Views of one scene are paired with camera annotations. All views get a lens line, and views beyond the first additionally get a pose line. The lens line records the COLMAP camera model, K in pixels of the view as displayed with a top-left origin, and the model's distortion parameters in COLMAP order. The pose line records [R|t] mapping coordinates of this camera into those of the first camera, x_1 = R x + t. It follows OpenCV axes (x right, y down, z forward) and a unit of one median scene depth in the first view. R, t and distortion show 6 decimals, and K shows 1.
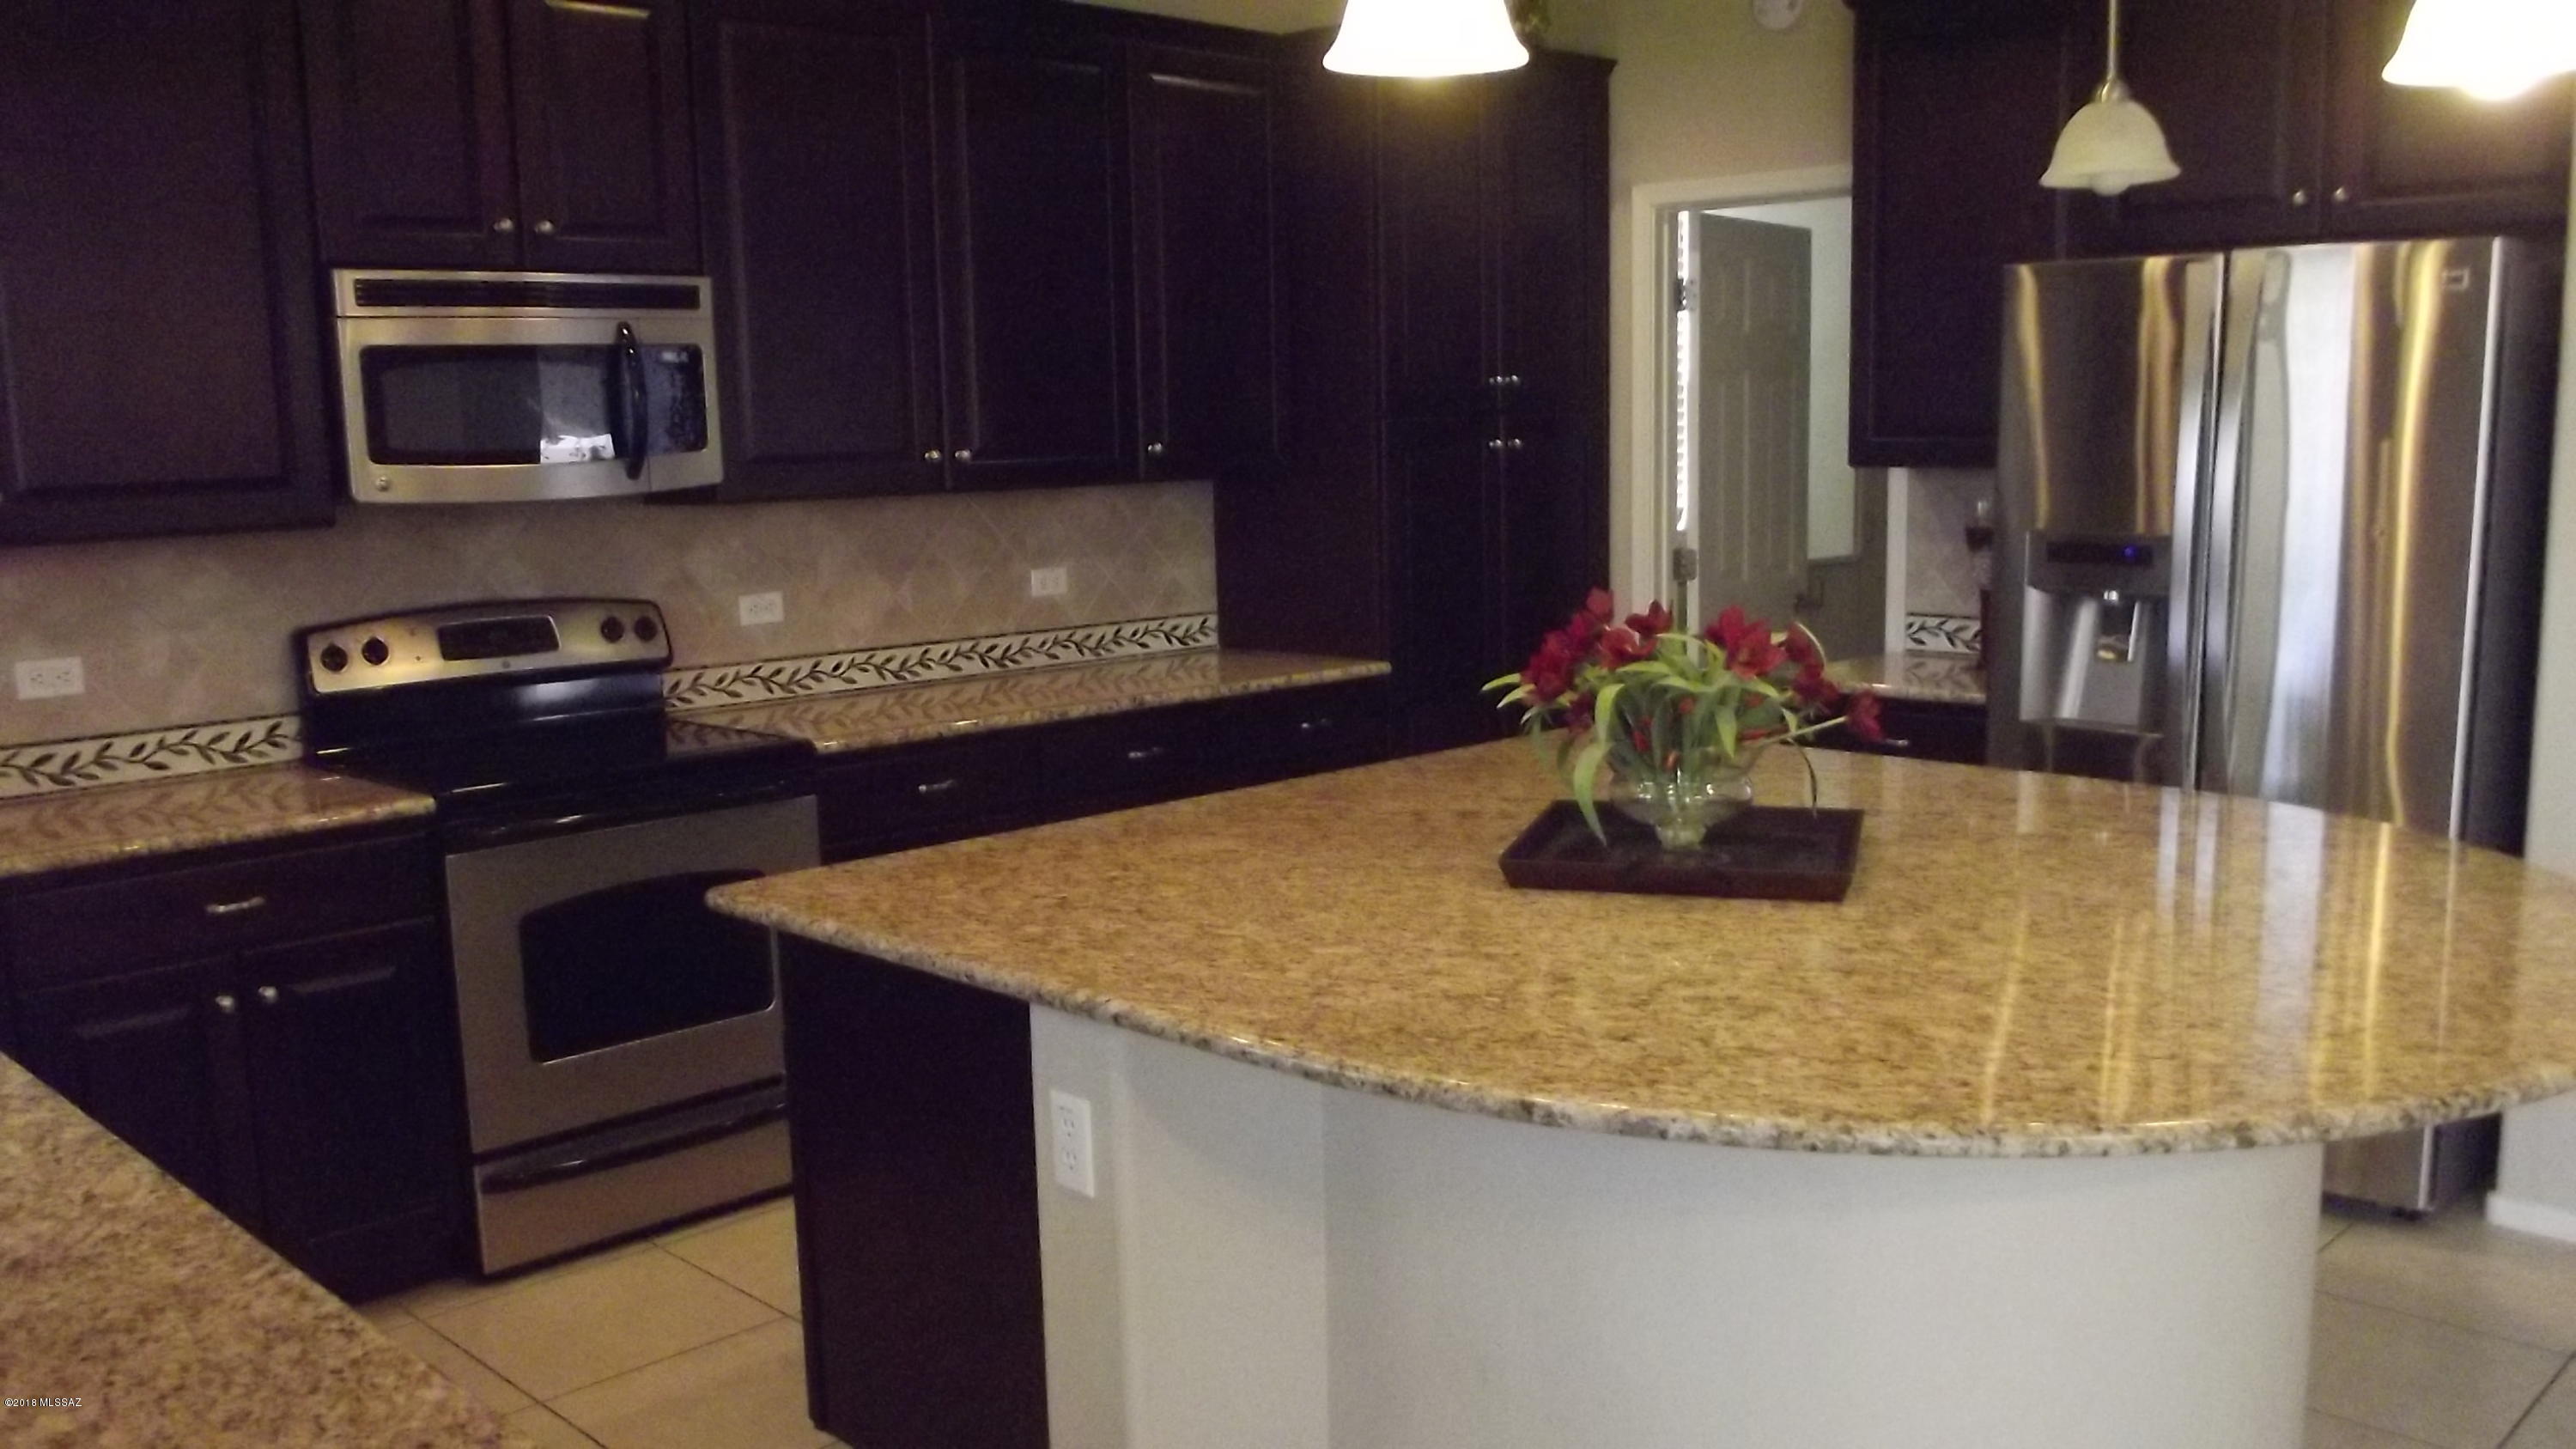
lens RADIAL K [[2106.4, 0, 1393.1], [0, 2106.4, 734.1], [0, 0, 1]] dist [-0.047295, 0.033623]
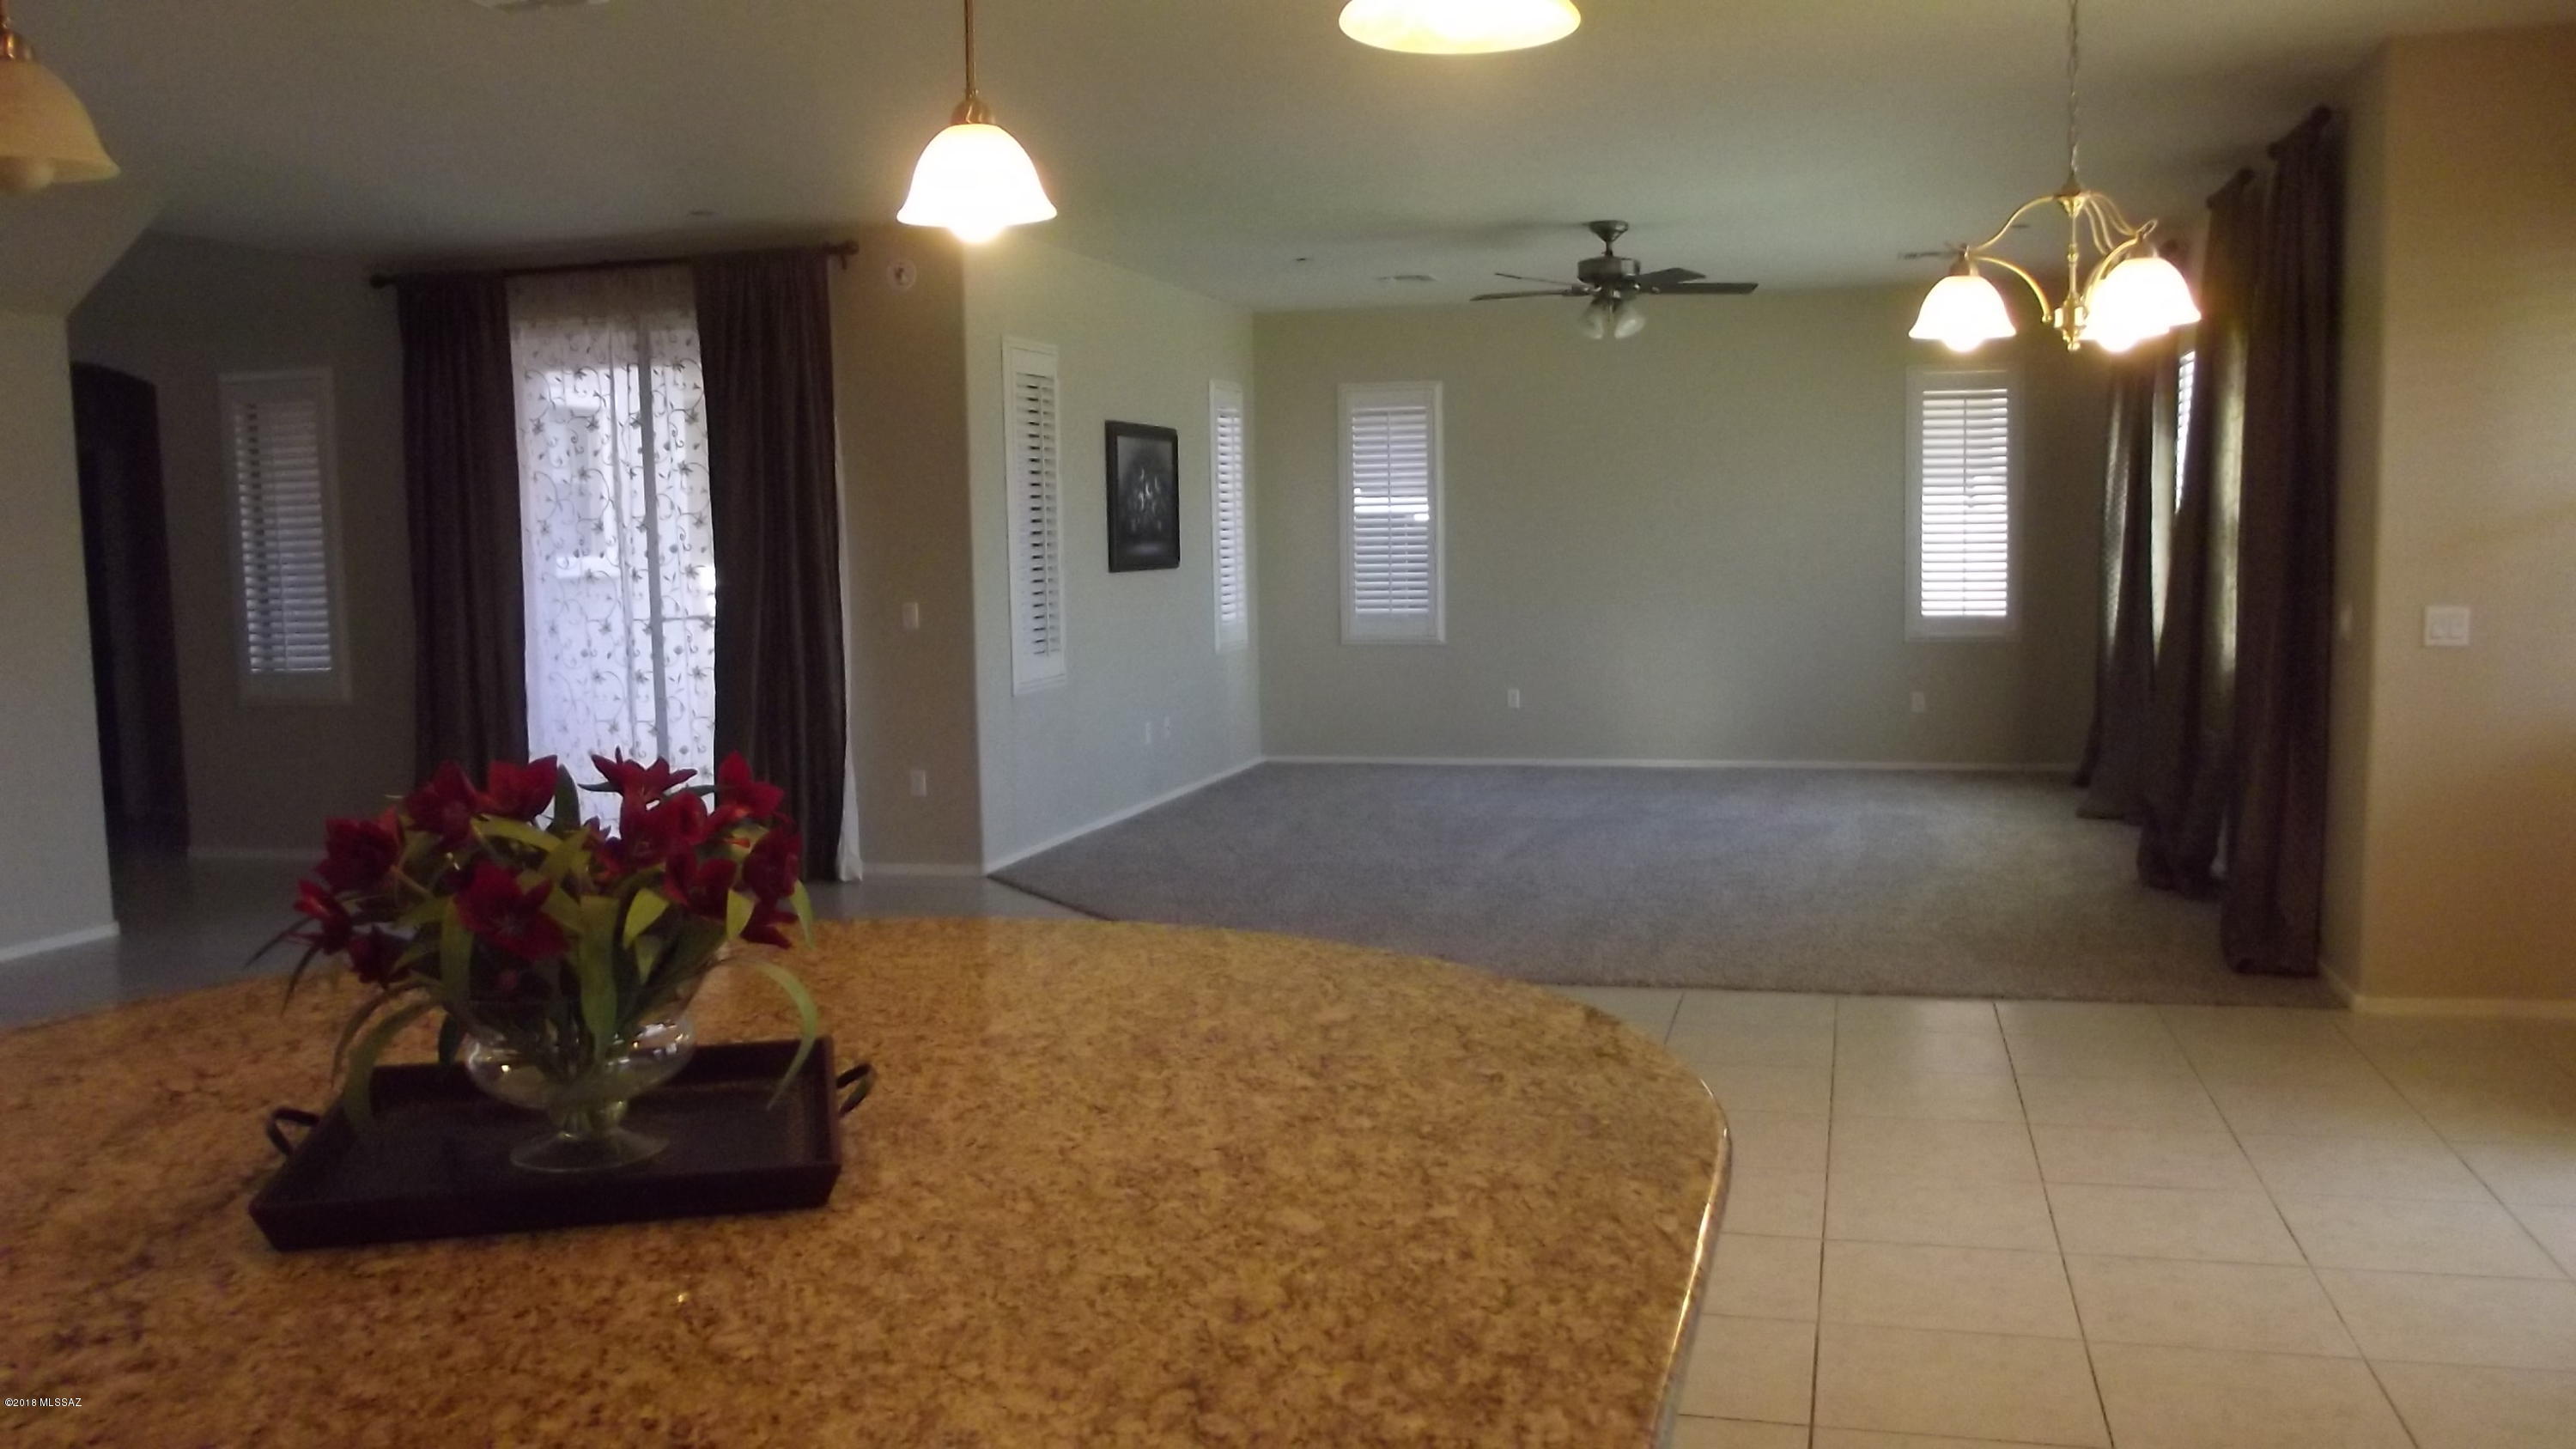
lens RADIAL K [[2106.4, 0, 1257.4], [0, 2106.4, 732.8], [0, 0, 1]] dist [-0.047295, 0.033623]
pose [[-0.445240, -0.058777, 0.893480, -0.206226], [0.156992, 0.977262, 0.142520, -0.049481], [-0.881541, 0.203725, -0.425889, 0.427527]]
